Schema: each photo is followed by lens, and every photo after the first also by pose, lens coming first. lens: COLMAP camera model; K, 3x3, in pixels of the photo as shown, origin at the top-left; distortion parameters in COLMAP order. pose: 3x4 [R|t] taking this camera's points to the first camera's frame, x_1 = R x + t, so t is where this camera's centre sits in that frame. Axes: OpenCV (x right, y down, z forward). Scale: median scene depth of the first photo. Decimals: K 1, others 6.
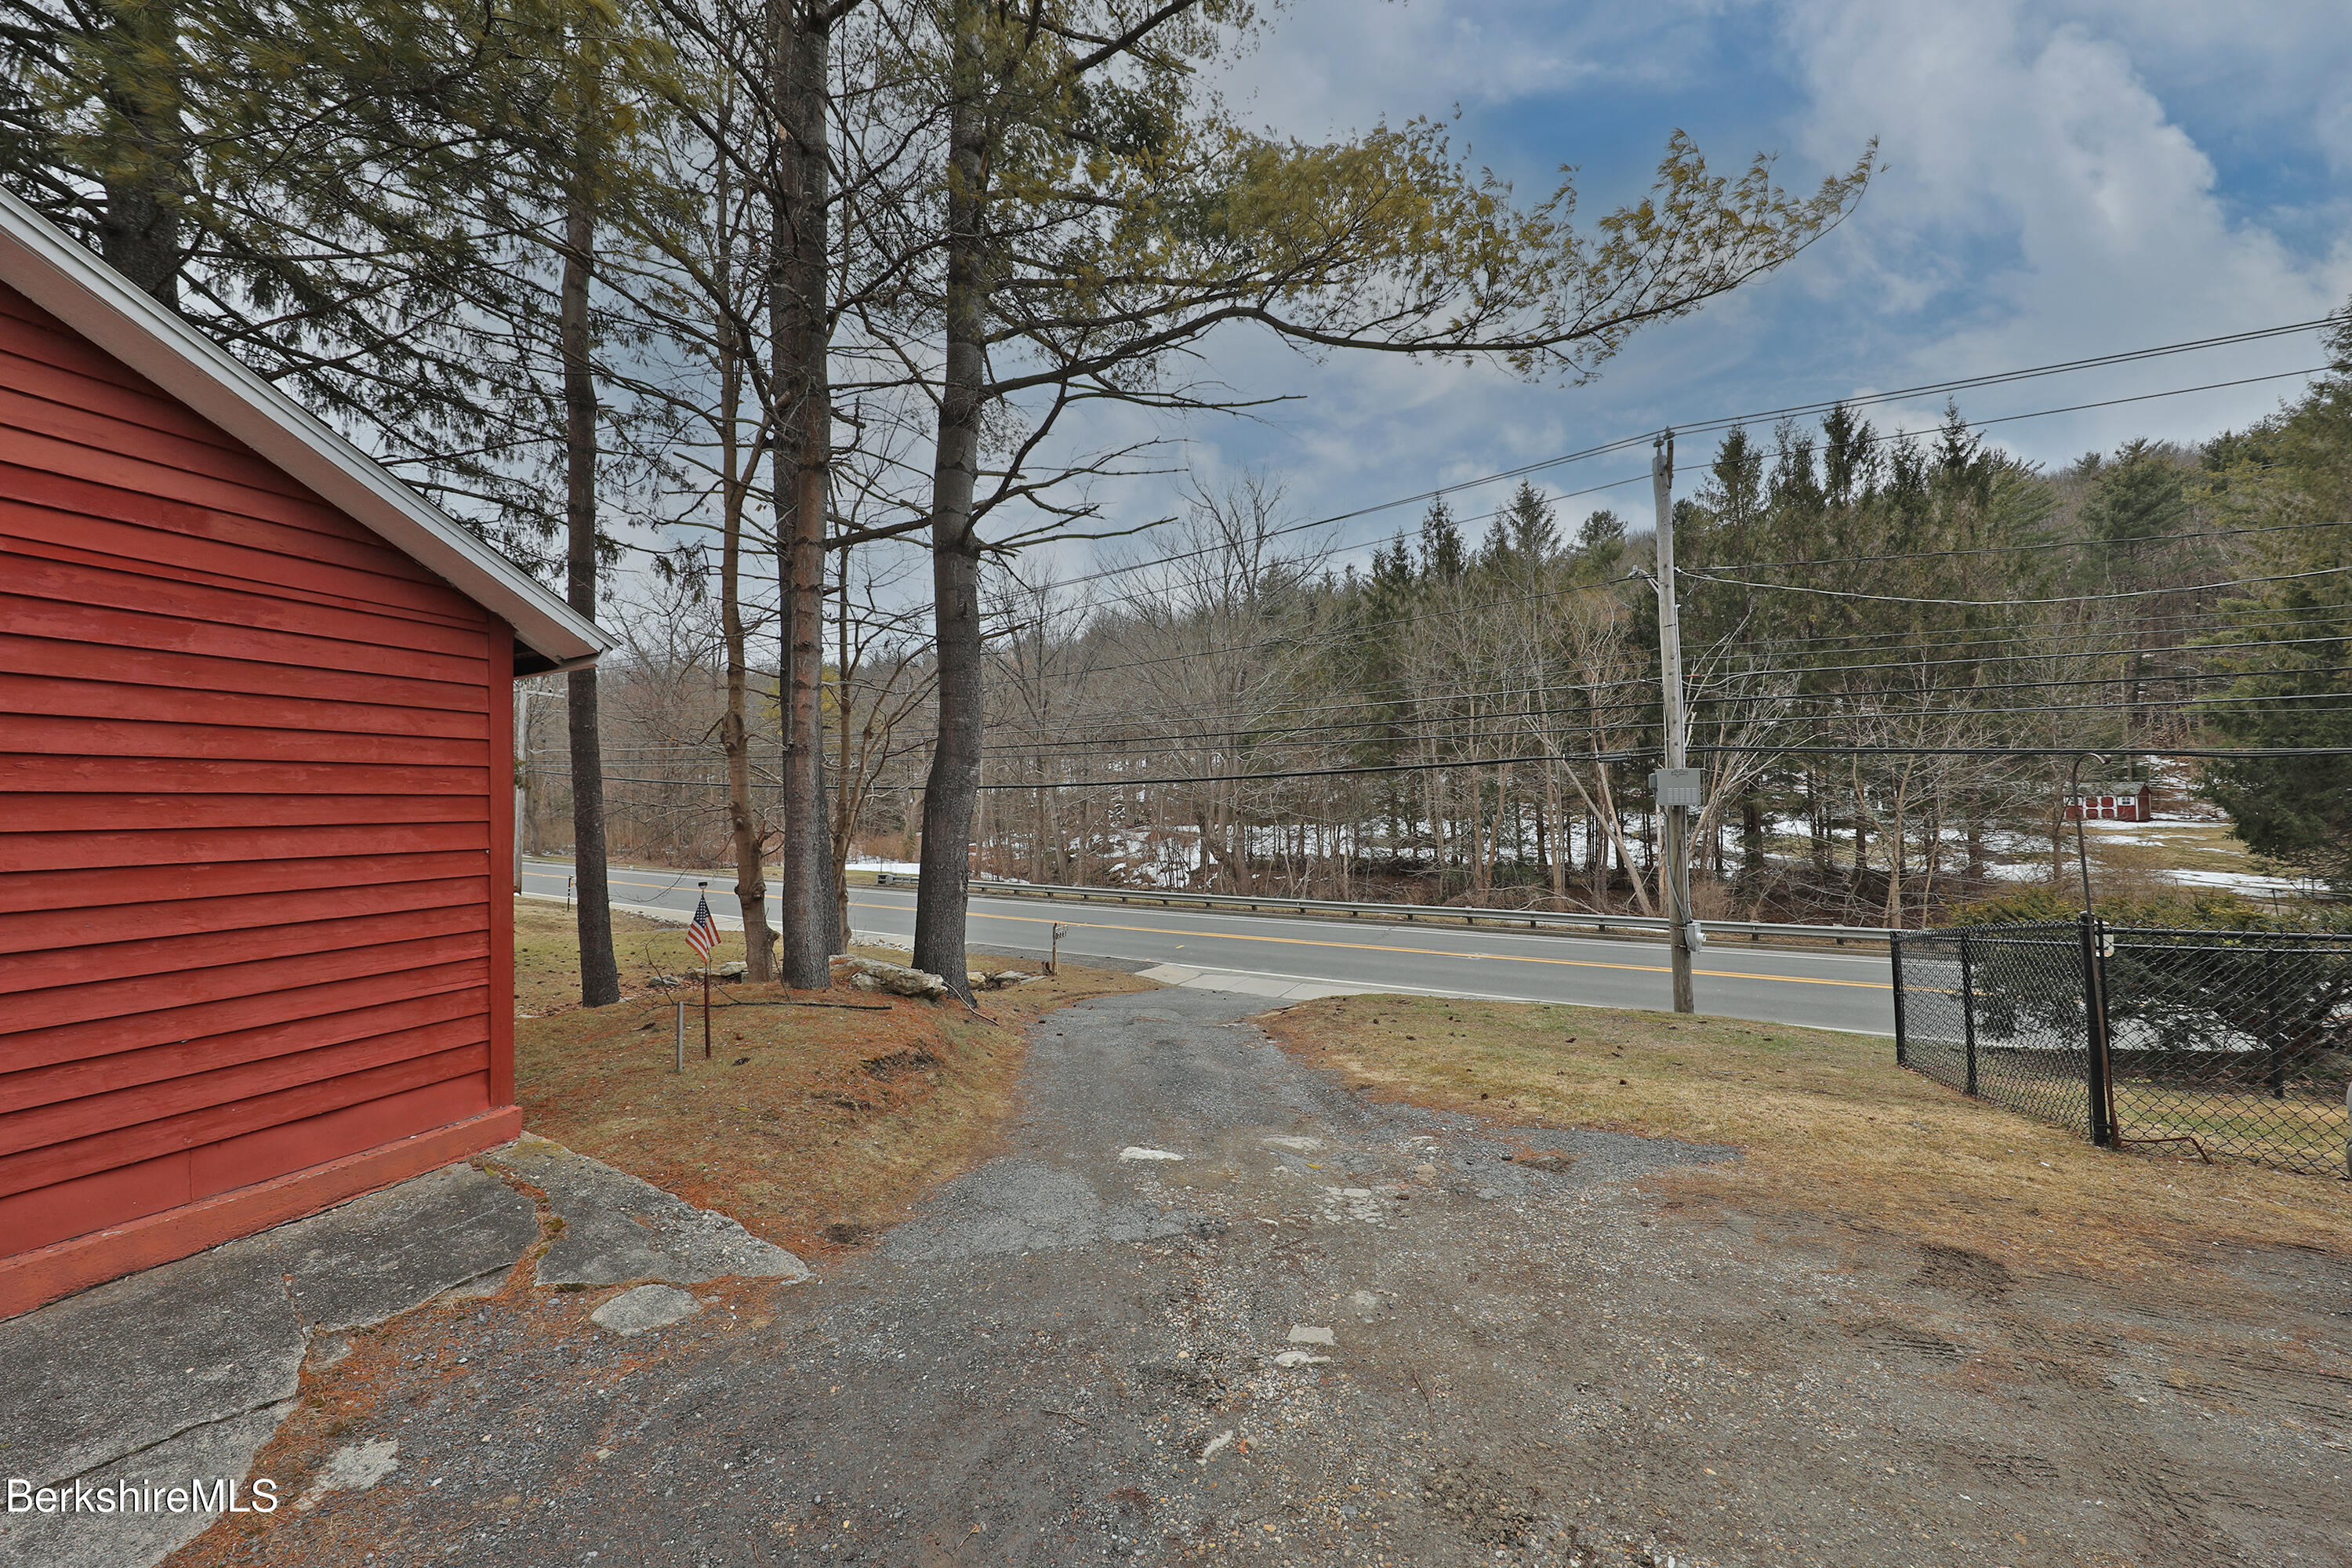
lens RADIAL K [[786.4, 0, 1174.4], [0, 786.4, 775.1], [0, 0, 1]] dist [0.000754, -0.004544]
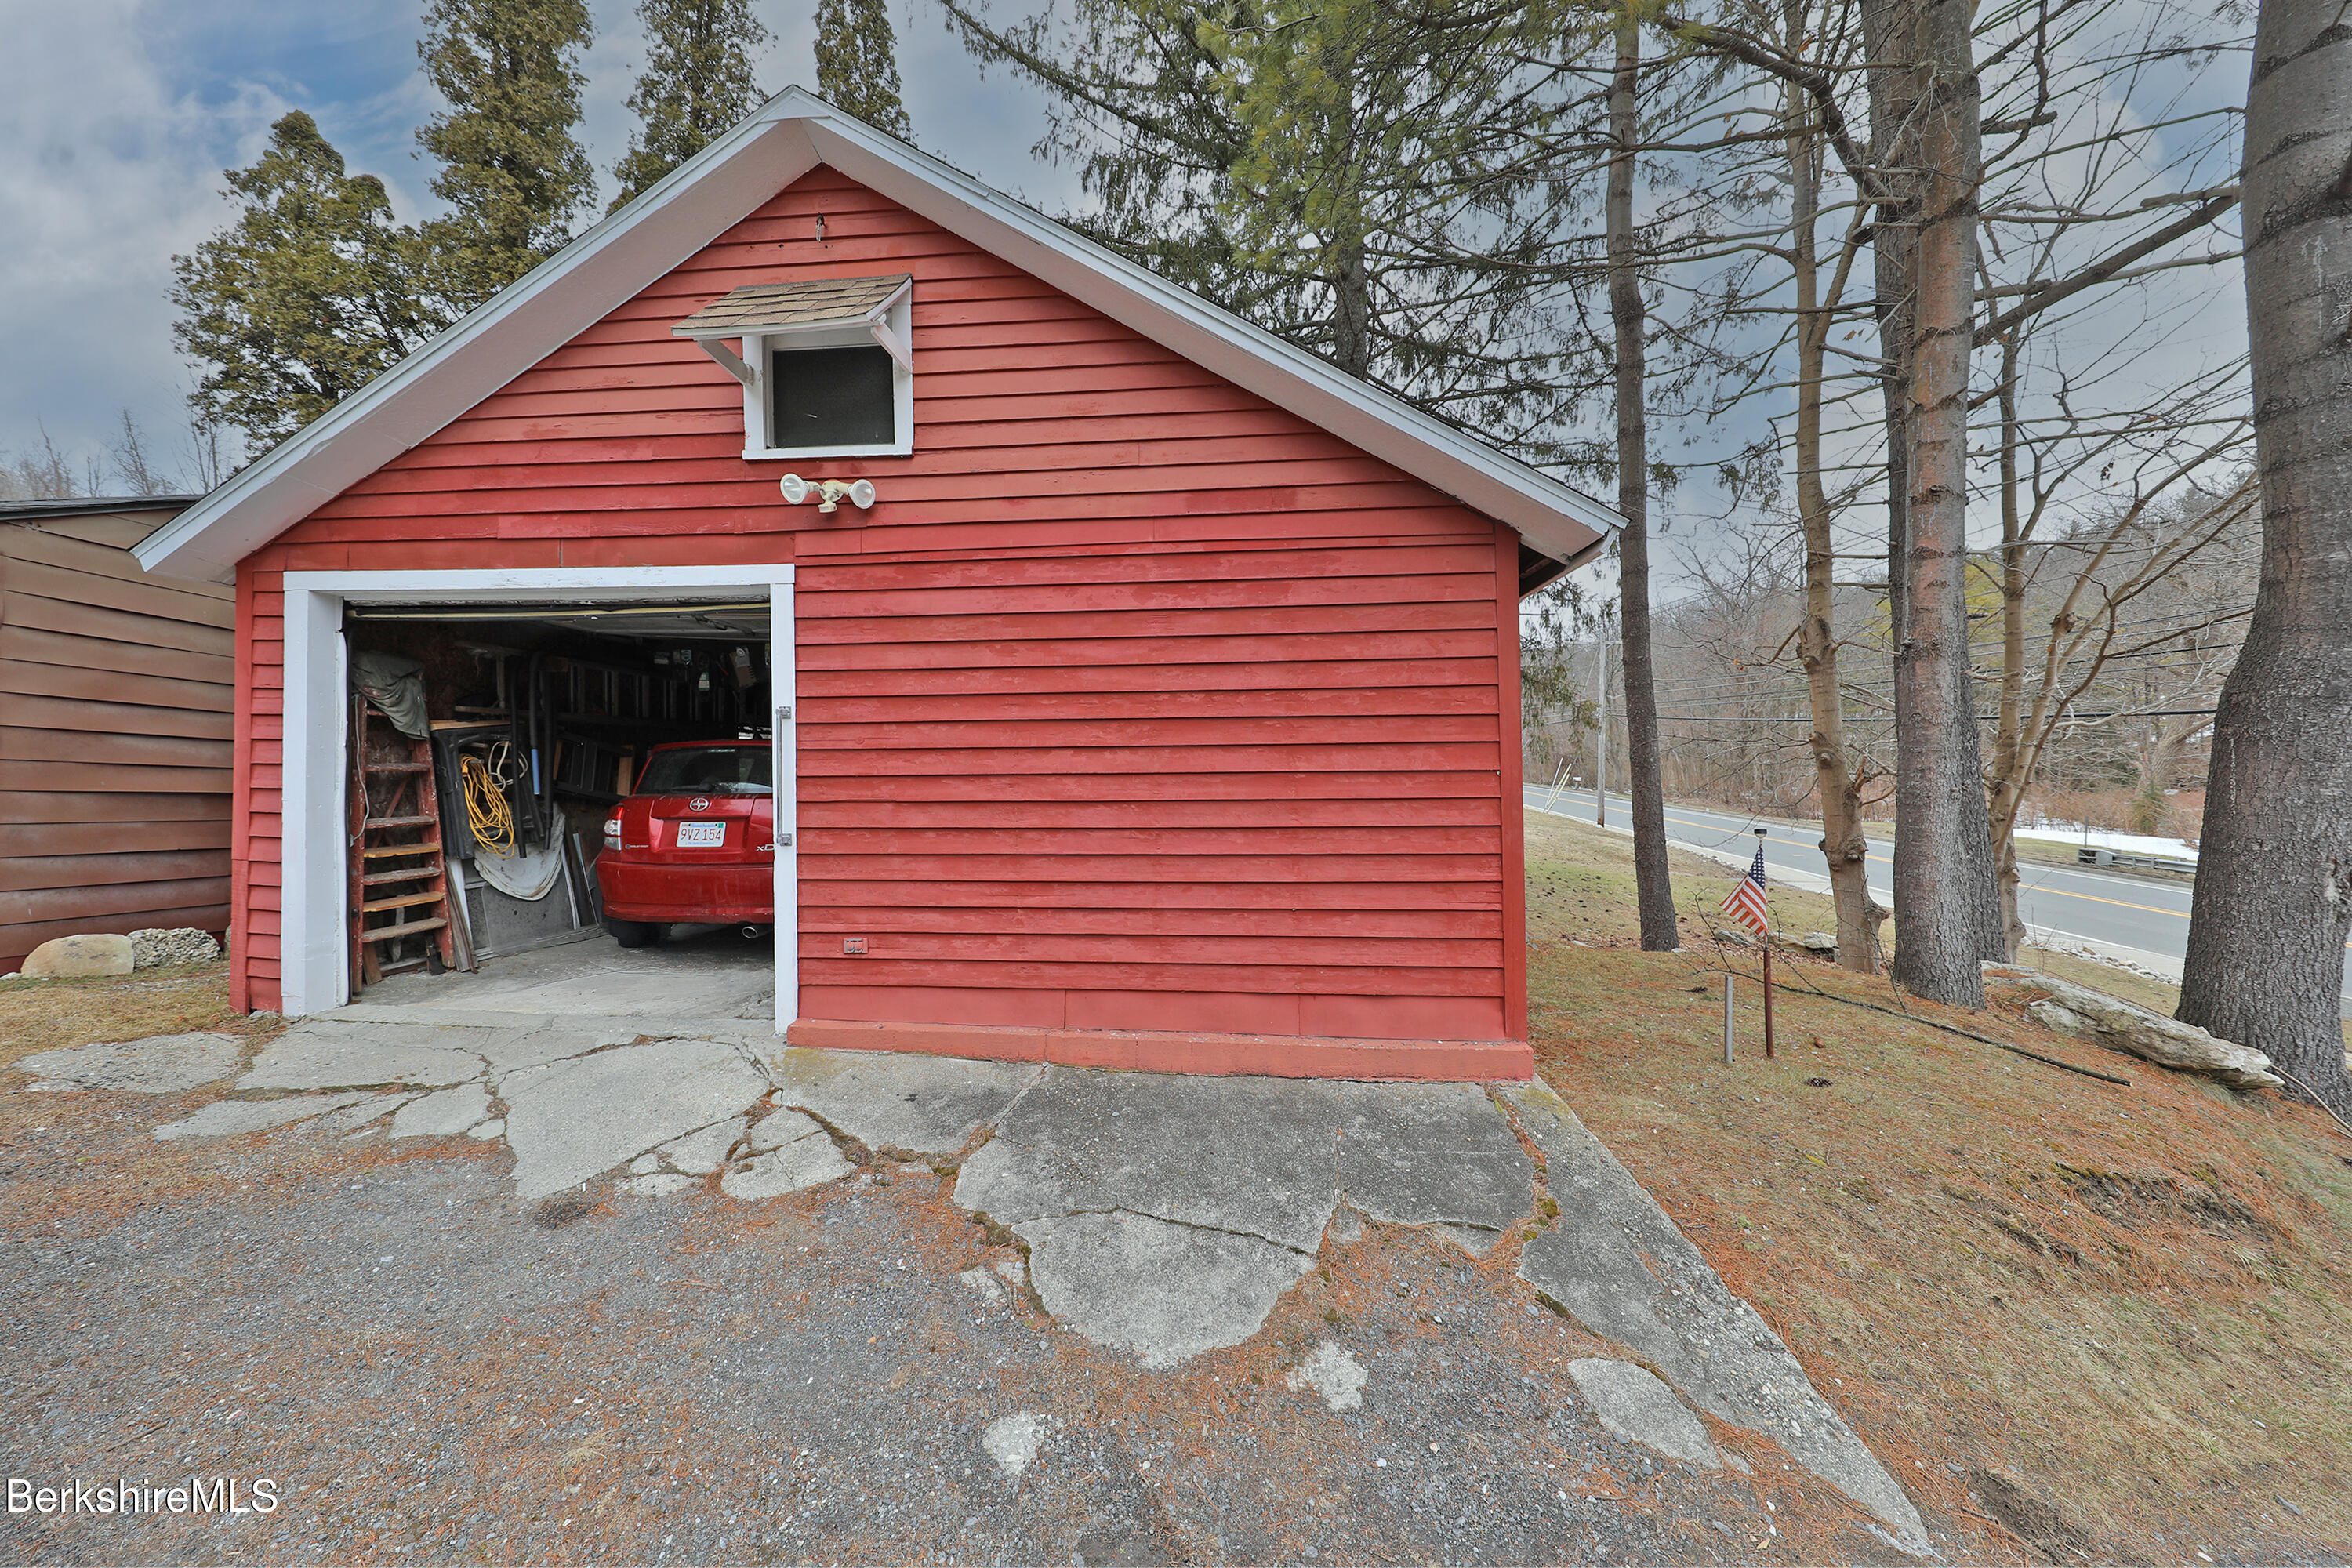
lens RADIAL K [[768.1, 0, 1135.3], [0, 768.1, 760.8], [0, 0, 1]] dist [0.001315, -0.002484]
pose [[0.318012, 0.017668, -0.947922, -0.063190], [0.034147, 0.998964, 0.030075, 0.019483], [0.947472, -0.041933, 0.317079, 0.140784]]
